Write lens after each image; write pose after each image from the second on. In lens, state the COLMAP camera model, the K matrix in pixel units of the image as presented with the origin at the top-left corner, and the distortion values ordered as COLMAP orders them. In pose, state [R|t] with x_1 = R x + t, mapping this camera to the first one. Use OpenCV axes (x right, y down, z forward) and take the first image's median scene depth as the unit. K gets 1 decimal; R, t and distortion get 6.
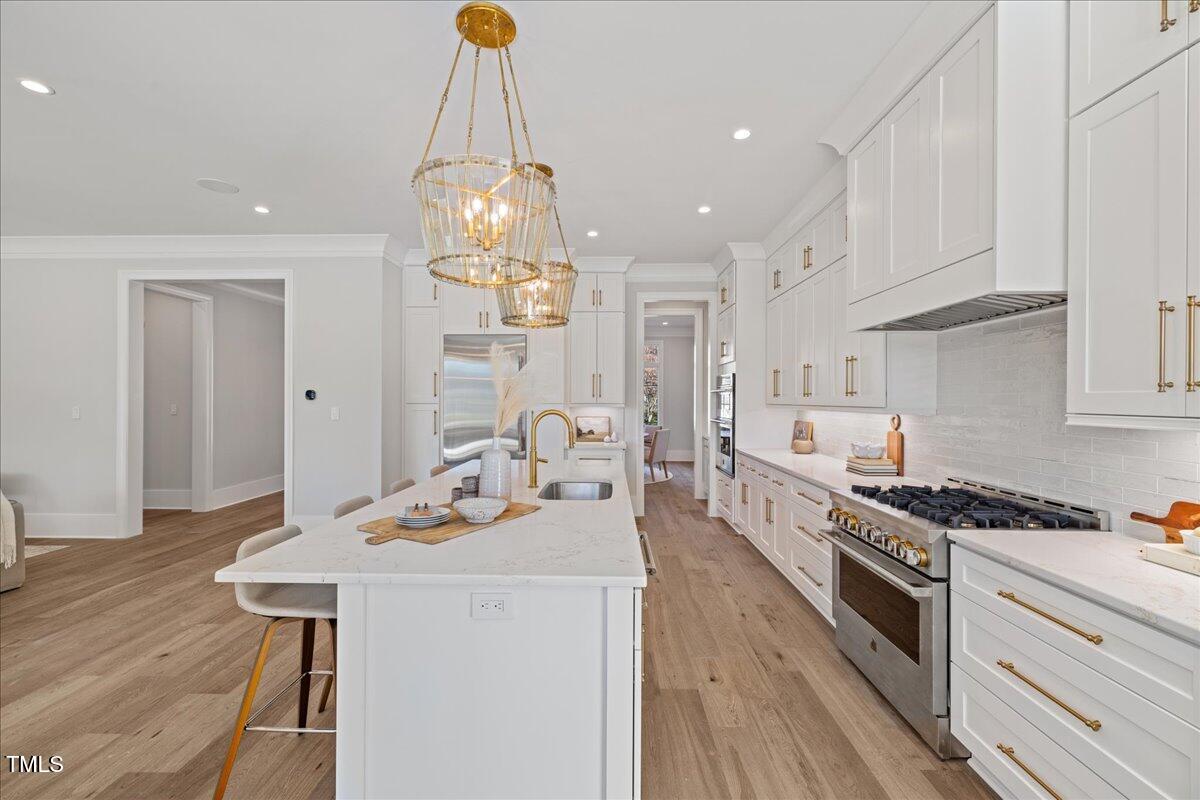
lens RADIAL K [[432.0, 0, 602.5], [0, 432.0, 399.1], [0, 0, 1]] dist [-0.006444, -0.000045]
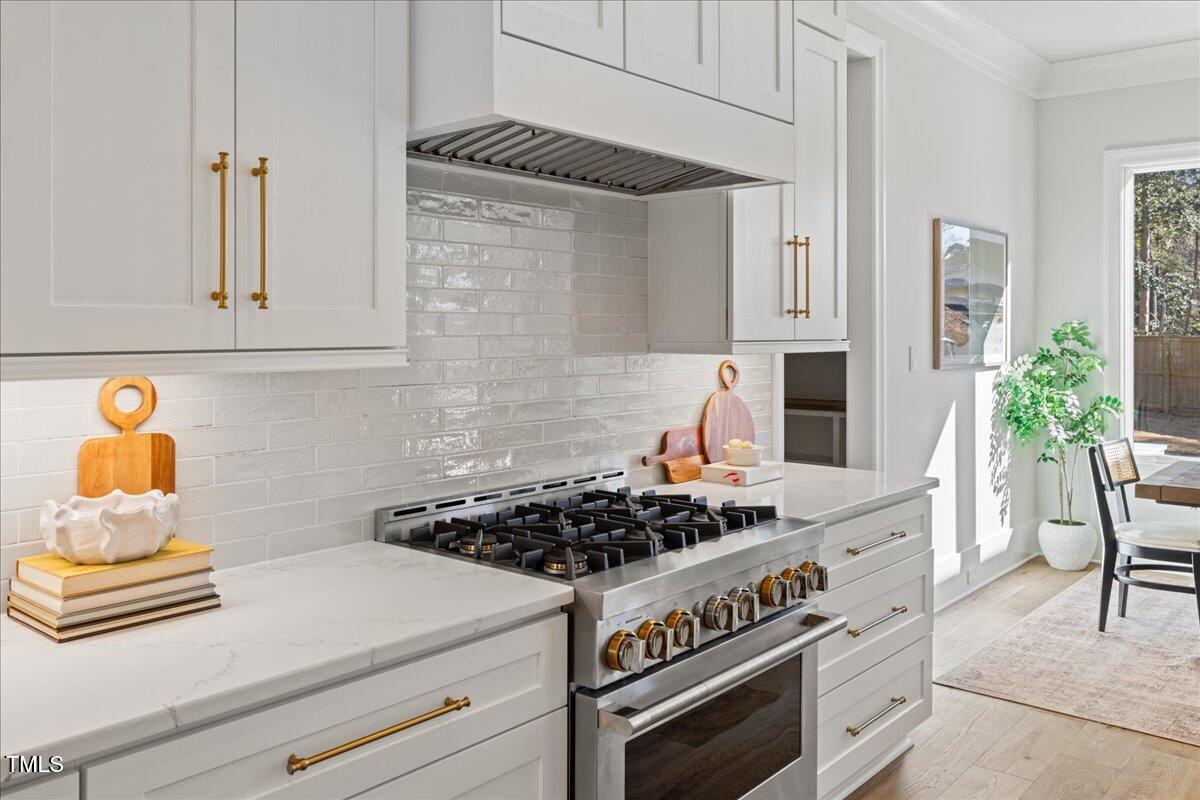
lens RADIAL K [[986.2, 0, 596.5], [0, 986.2, 328.1], [0, 0, 1]] dist [0.002563, 0.005169]
pose [[-0.774463, -0.000257, 0.632620, 0.062338], [0.000729, 0.999999, 0.001299, 0.004211], [-0.632619, 0.001467, -0.774462, 1.961640]]
